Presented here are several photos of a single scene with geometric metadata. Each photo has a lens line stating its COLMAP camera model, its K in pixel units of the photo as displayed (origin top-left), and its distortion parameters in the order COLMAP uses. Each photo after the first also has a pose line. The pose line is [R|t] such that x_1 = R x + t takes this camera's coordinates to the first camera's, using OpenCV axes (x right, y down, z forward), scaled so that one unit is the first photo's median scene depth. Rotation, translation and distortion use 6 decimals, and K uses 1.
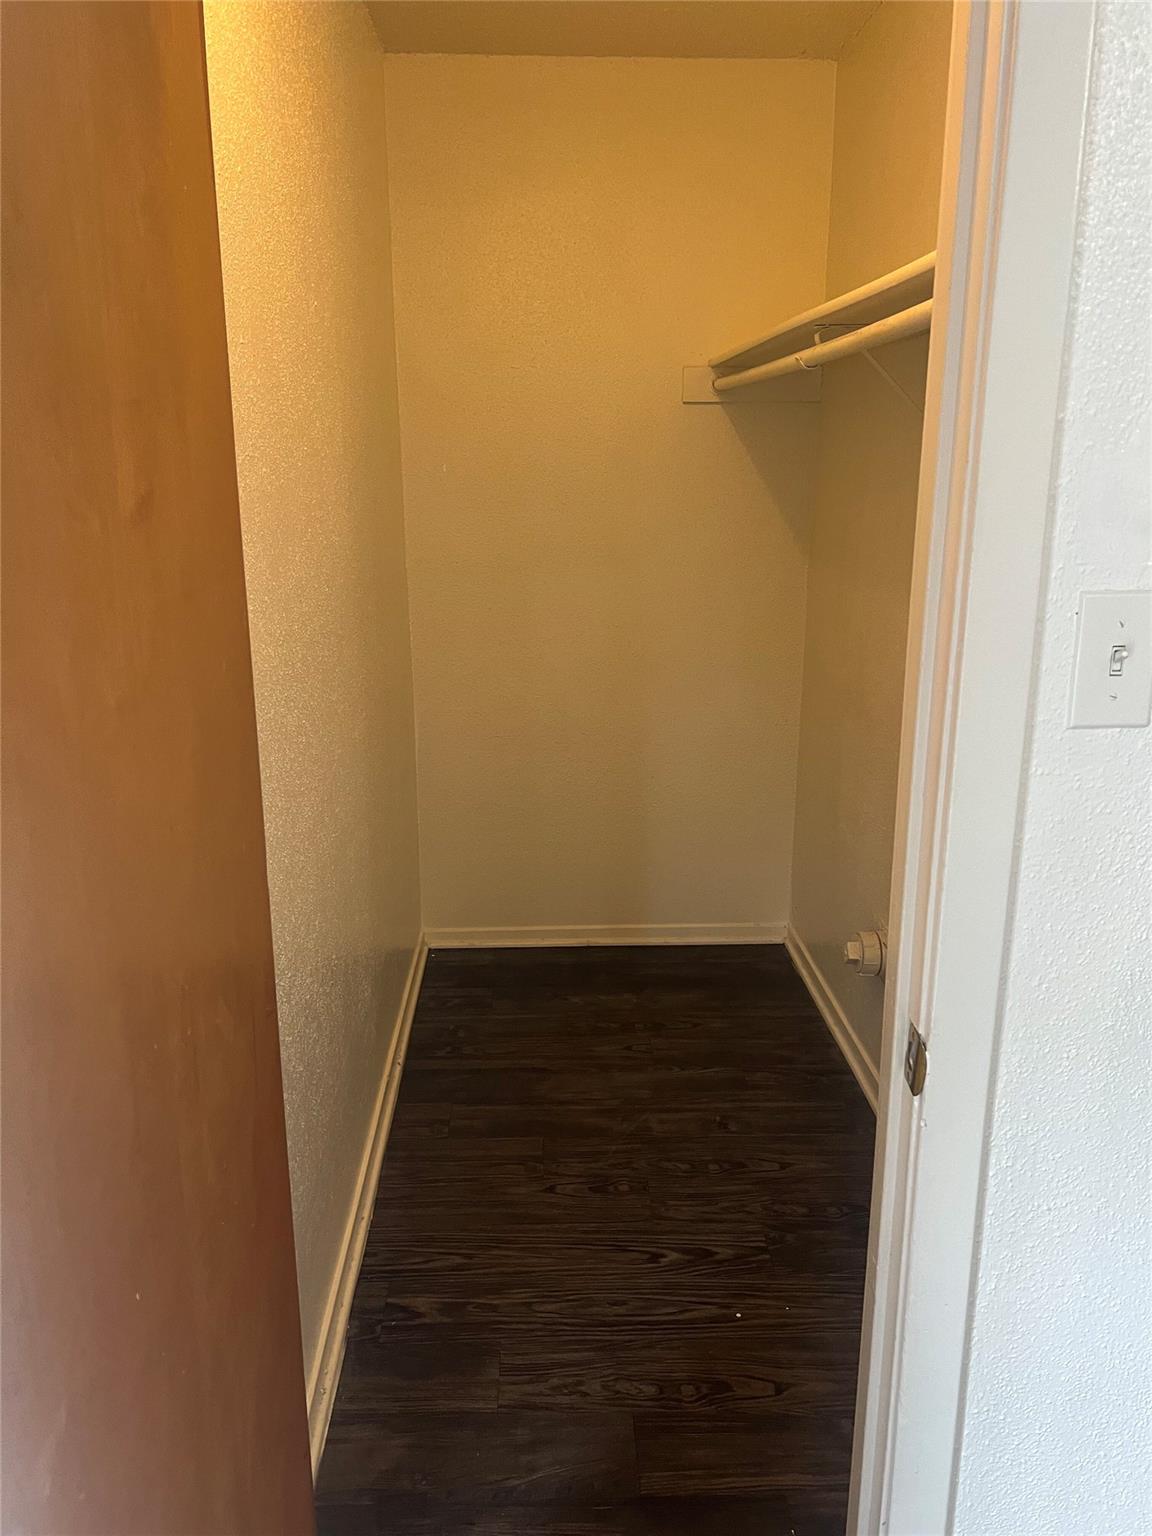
lens RADIAL K [[1164.0, 0, 576.8], [0, 1164.0, 782.8], [0, 0, 1]] dist [0.067630, -0.073613]
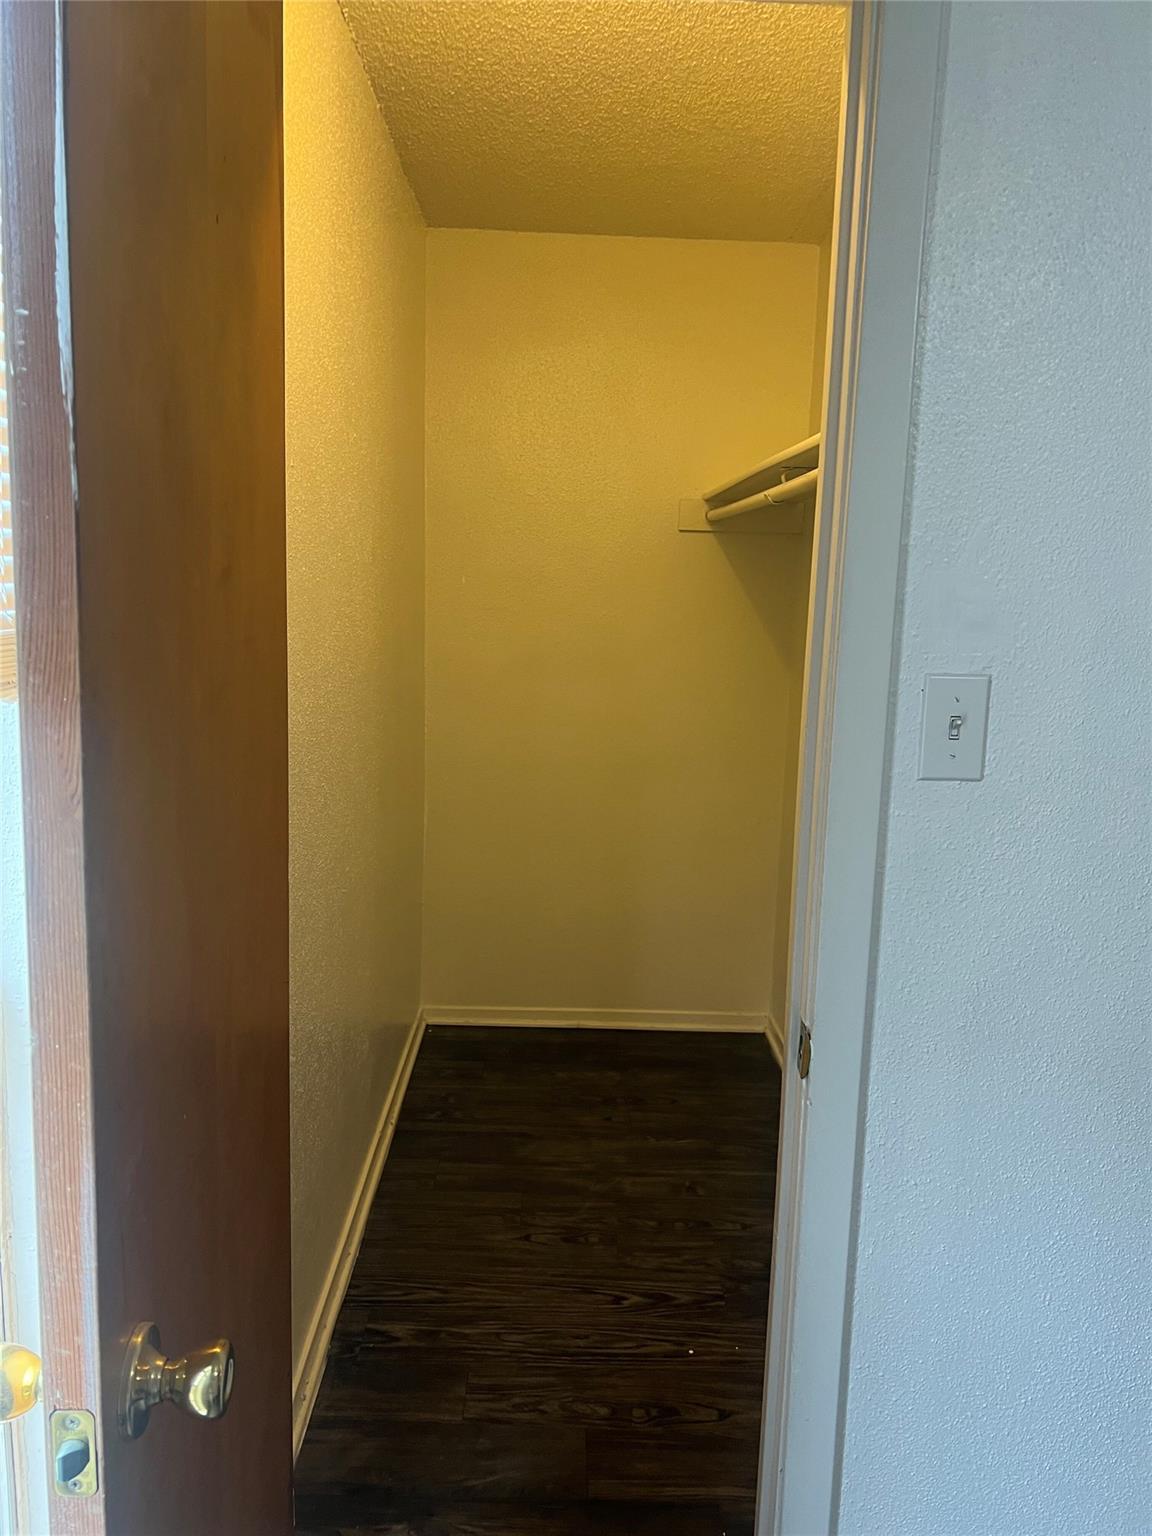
lens RADIAL K [[1164.0, 0, 576.8], [0, 1164.0, 782.8], [0, 0, 1]] dist [0.067630, -0.073613]
pose [[0.999193, 0.037072, -0.015472, 0.030144], [-0.038438, 0.994236, -0.100082, 0.045834], [0.011673, 0.100596, 0.994859, -0.126603]]
